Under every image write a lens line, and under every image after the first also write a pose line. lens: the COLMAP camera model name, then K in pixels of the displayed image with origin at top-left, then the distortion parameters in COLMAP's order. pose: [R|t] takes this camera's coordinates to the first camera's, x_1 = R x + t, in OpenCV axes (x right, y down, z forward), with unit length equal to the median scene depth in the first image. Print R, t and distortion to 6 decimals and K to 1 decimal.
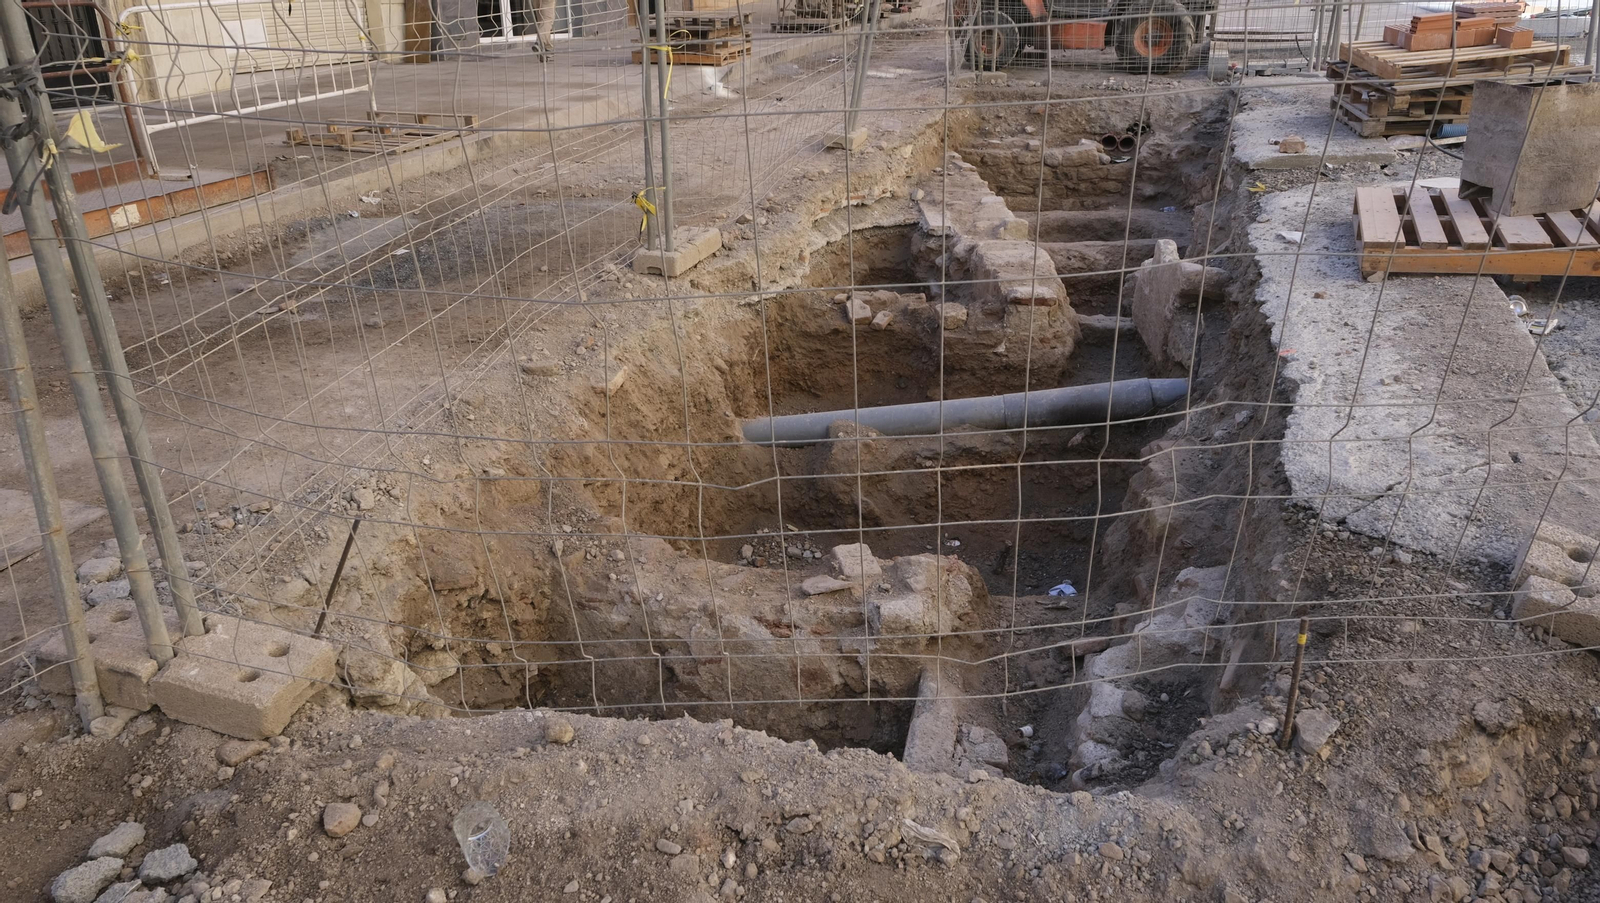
lens RADIAL K [[1078.4, 0, 805.5], [0, 1078.4, 449.6], [0, 0, 1]] dist [-0.039893, 0.026457]
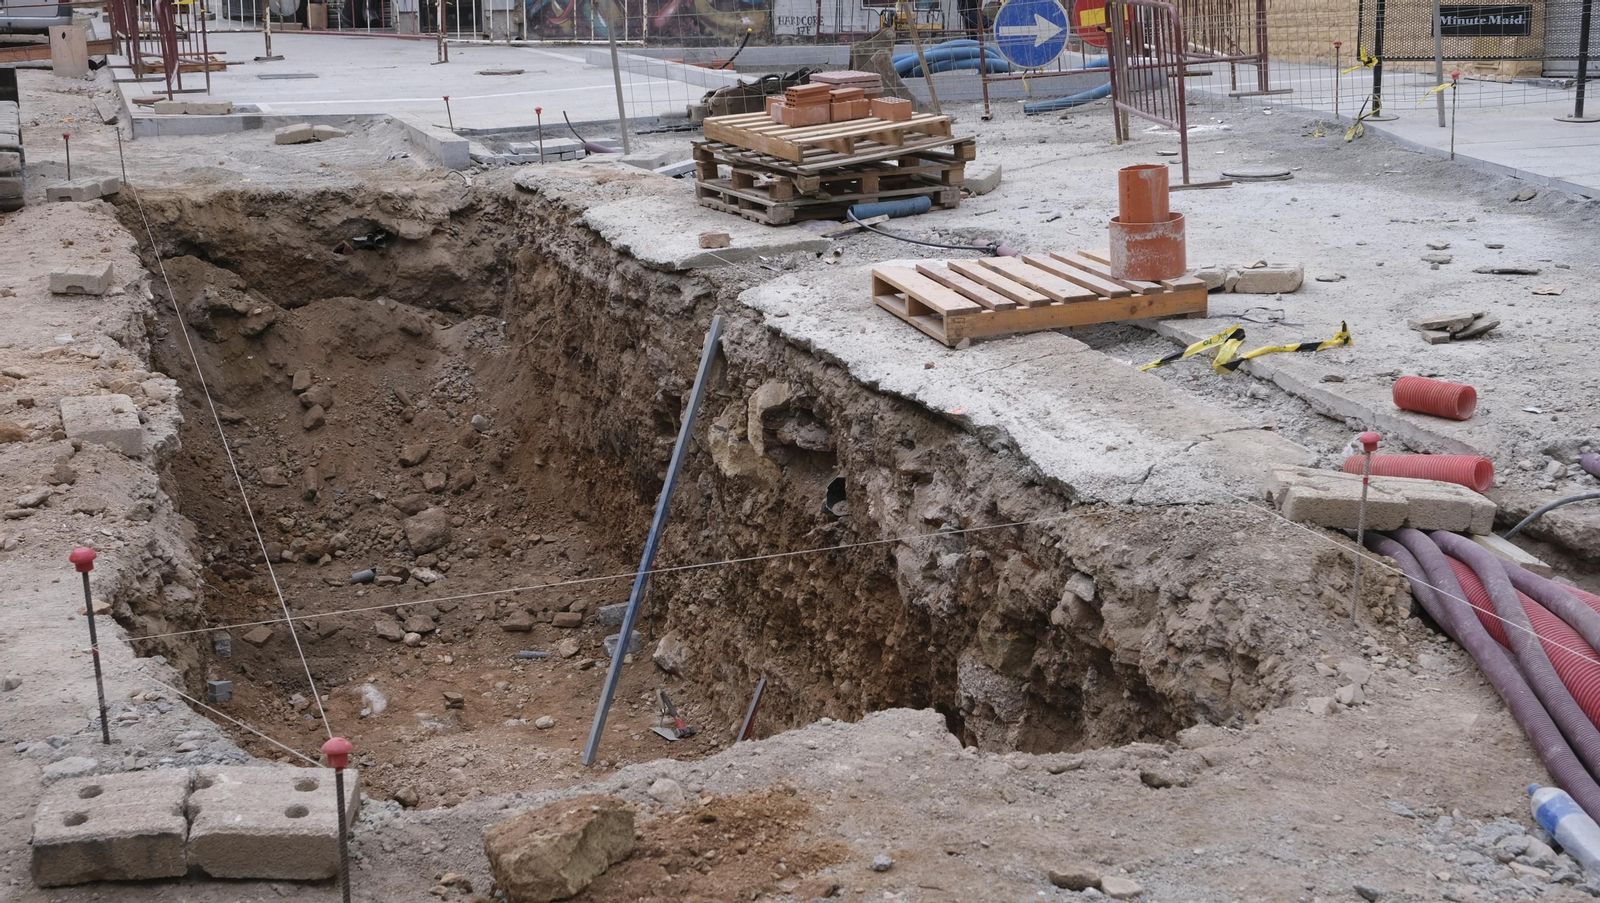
lens RADIAL K [[2028.7, 0, 812.8], [0, 2028.7, 455.5], [0, 0, 1]] dist [0.006065, 0.014196]
pose [[0.788202, -0.115755, 0.604432, -0.465872], [0.235941, 0.963943, -0.123071, 0.087536], [-0.568392, 0.239615, 0.787093, -0.236422]]
